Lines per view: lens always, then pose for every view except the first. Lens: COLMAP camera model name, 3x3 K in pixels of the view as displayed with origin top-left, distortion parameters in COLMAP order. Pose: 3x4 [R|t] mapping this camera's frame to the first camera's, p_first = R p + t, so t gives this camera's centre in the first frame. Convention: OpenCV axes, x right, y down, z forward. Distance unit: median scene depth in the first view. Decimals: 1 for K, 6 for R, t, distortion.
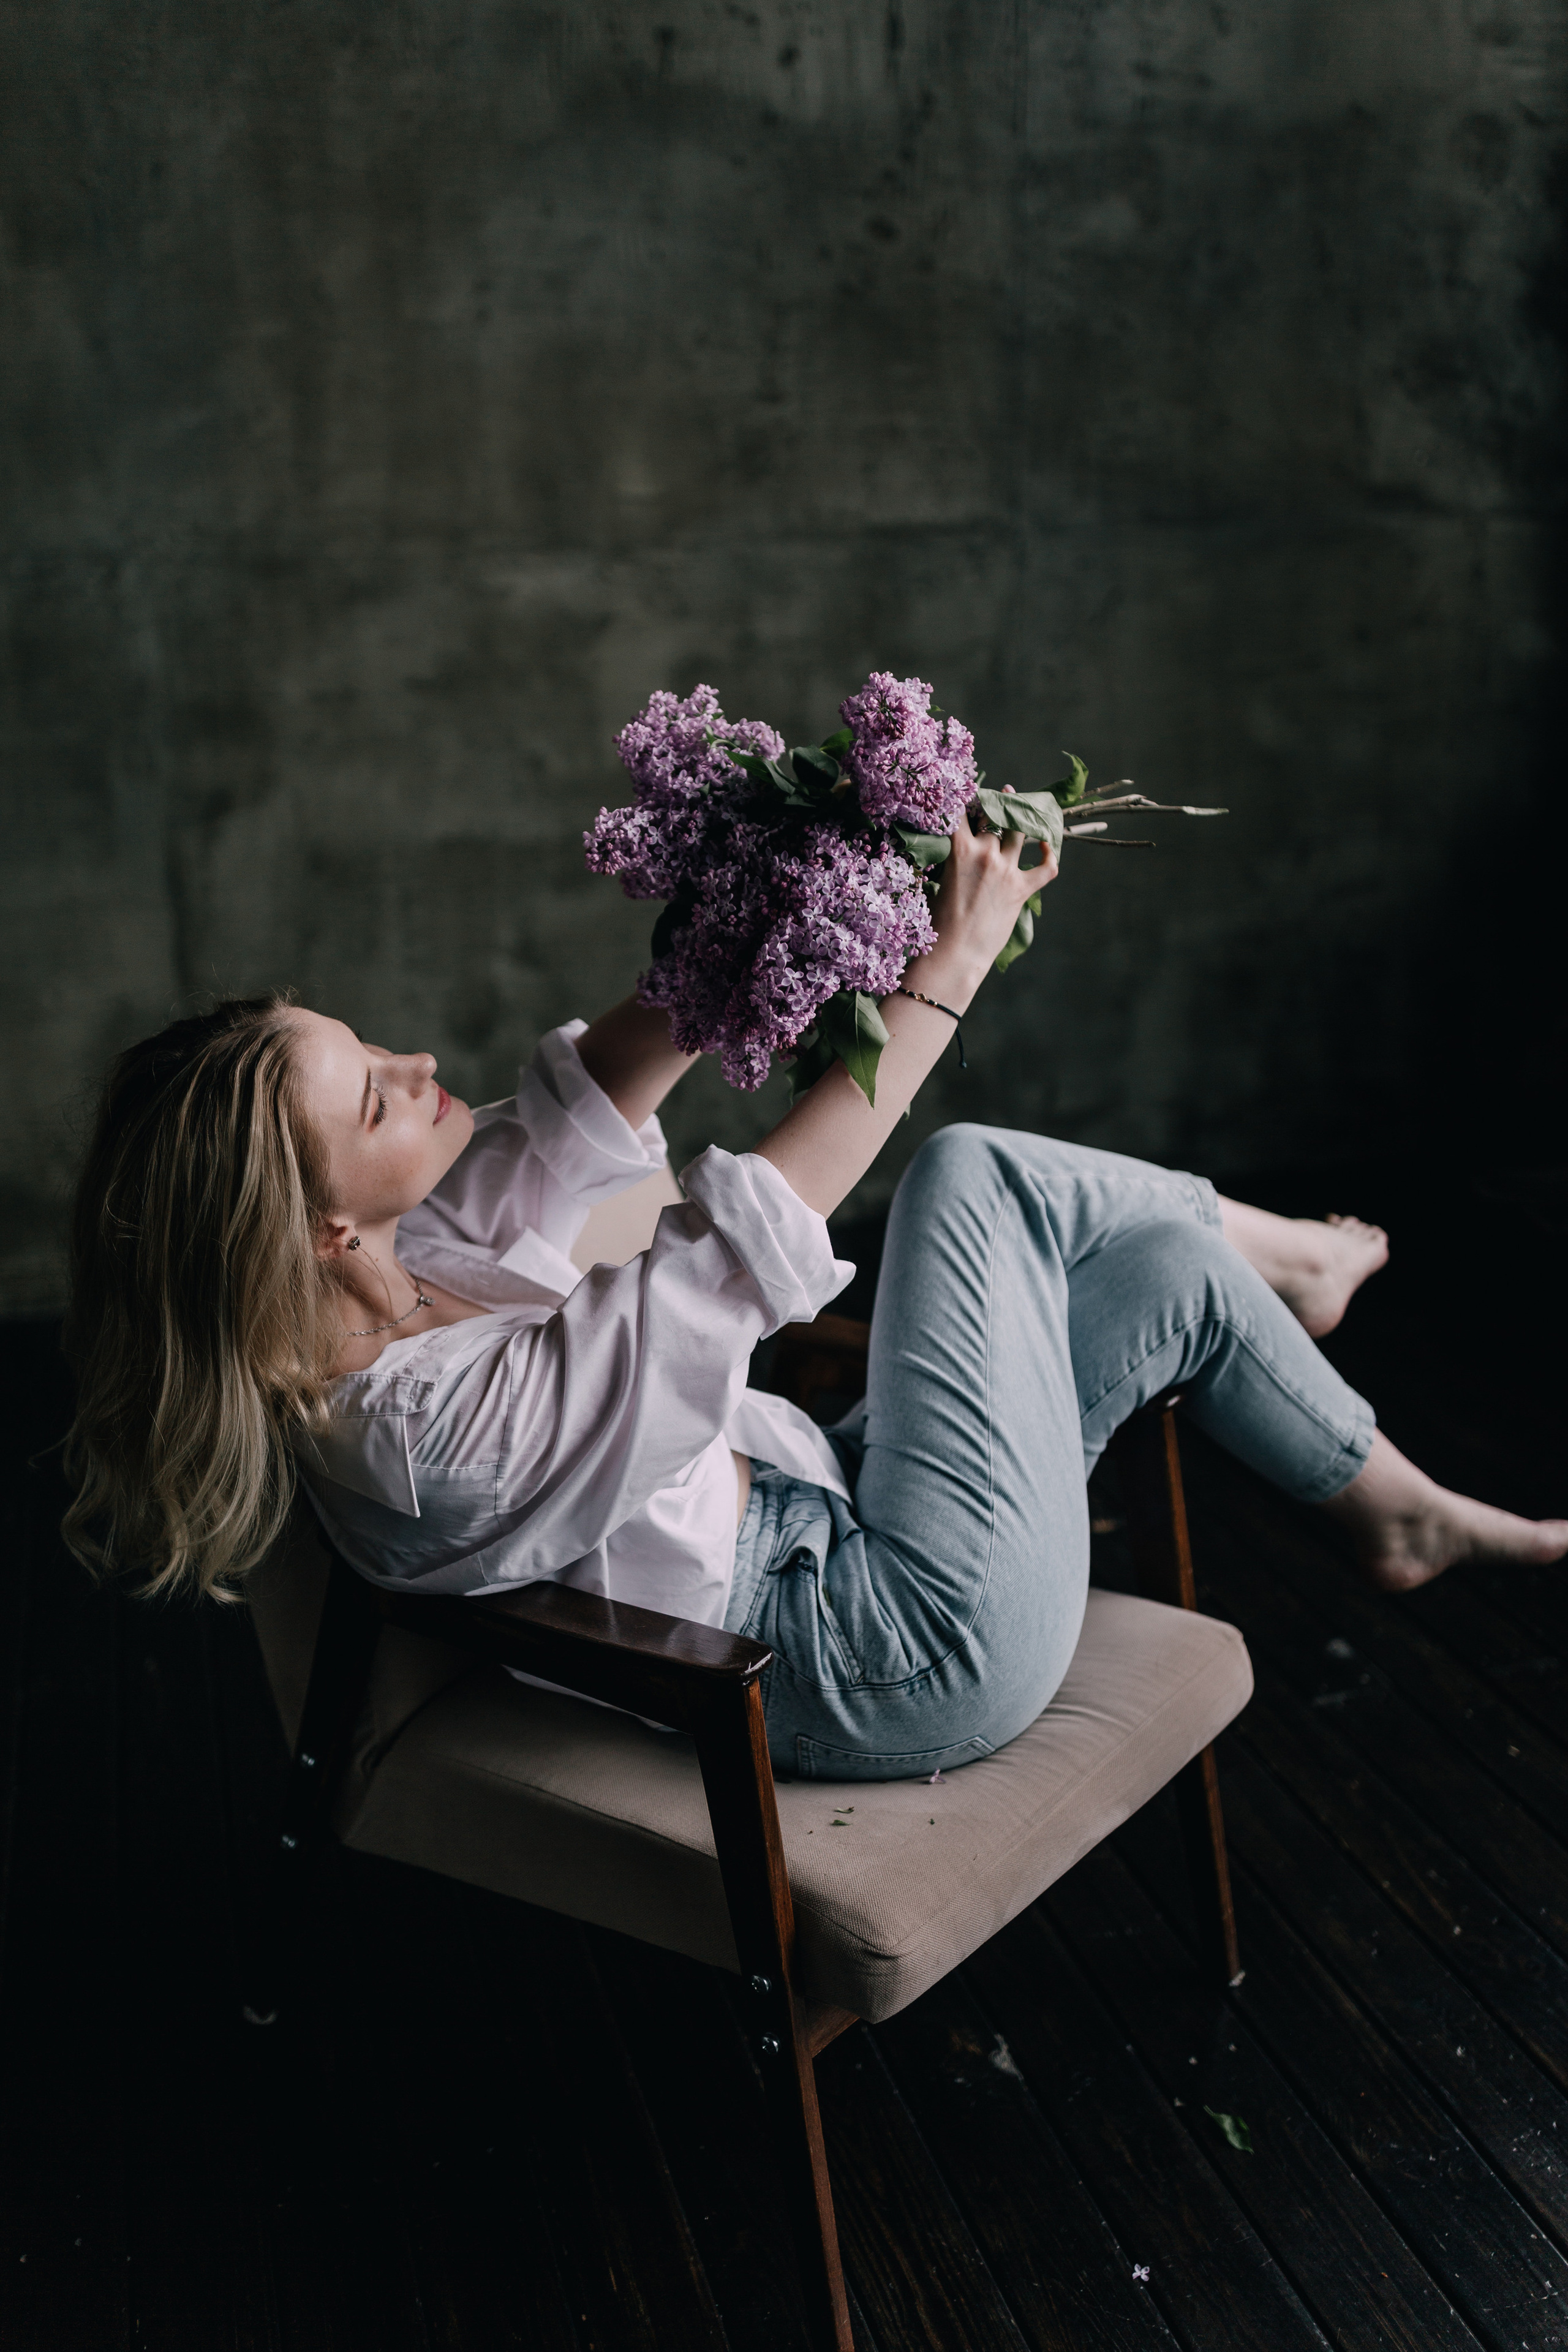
lens RADIAL K [[2284.3, 0, 812.7], [0, 2284.3, 1163.5], [0, 0, 1]] dist [-0.011331, 0.000000]
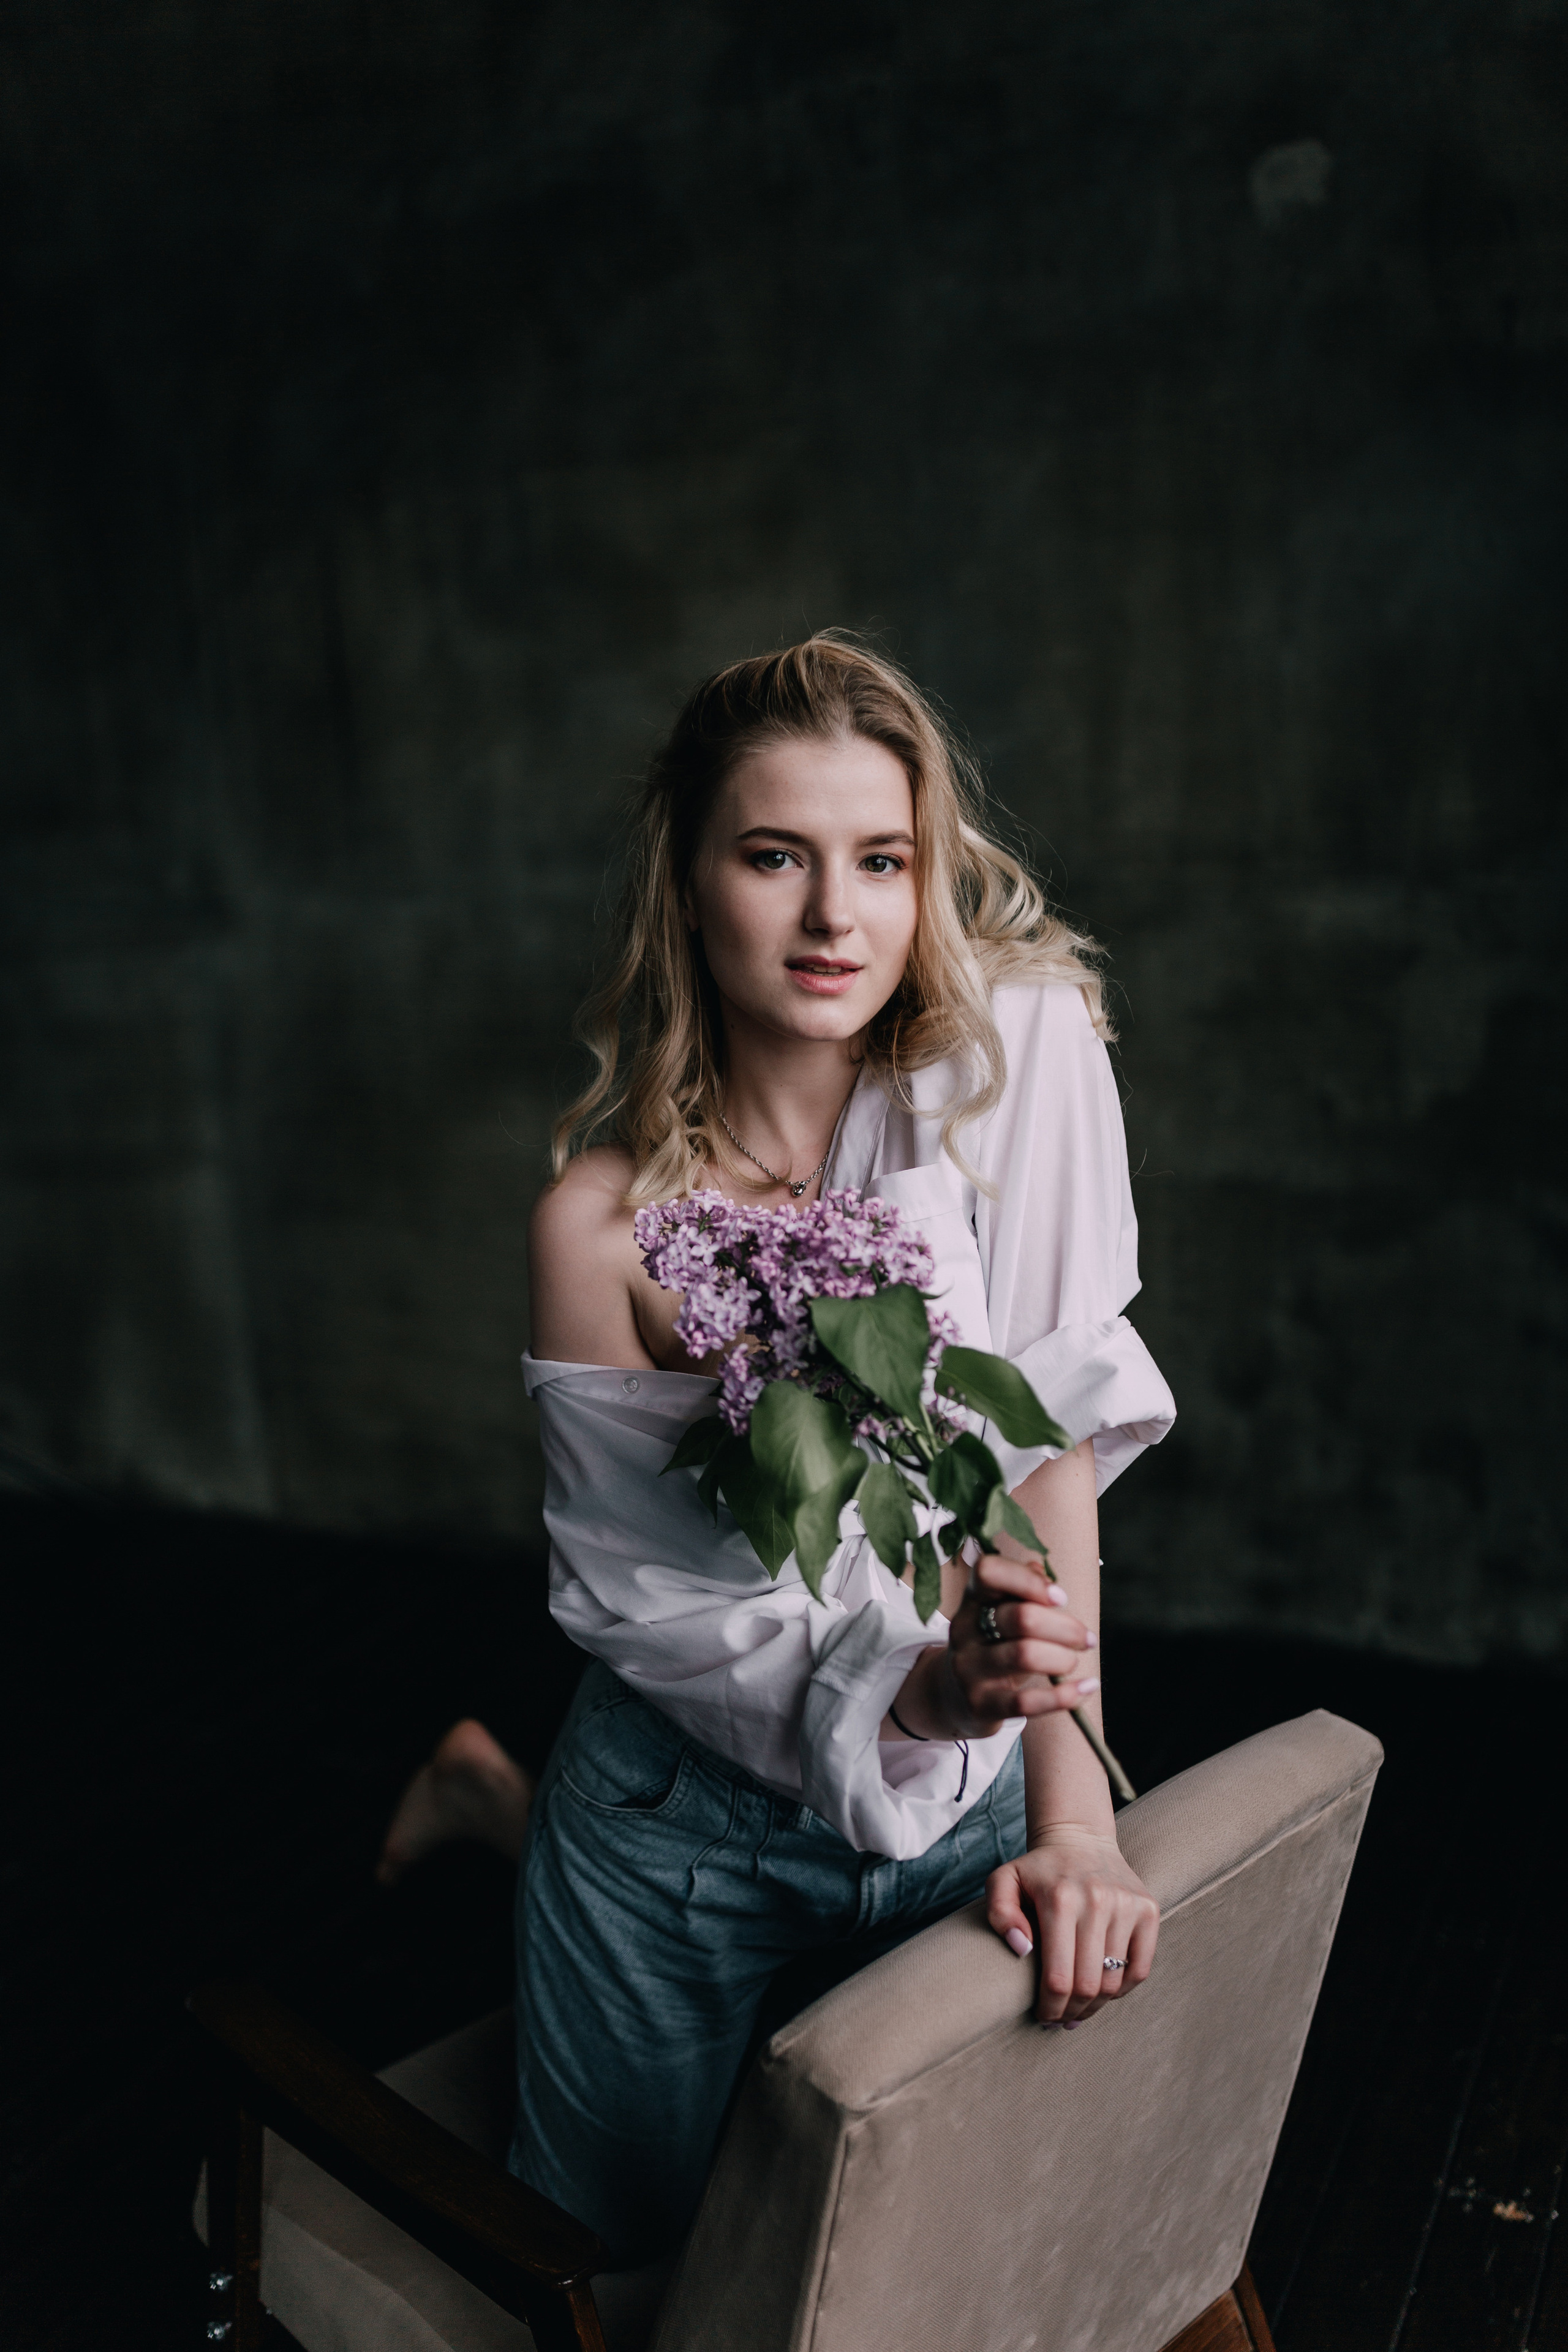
lens RADIAL K [[2284.3, 0, 757.9], [0, 2284.3, 1156.9], [0, 0, 1]] dist [-0.011331, 0.000000]
pose [[0.732844, 0.097973, -0.673306, 0.342354], [-0.158934, 0.986852, -0.029392, -0.099523], [0.661574, 0.128551, 0.738779, 0.203037]]
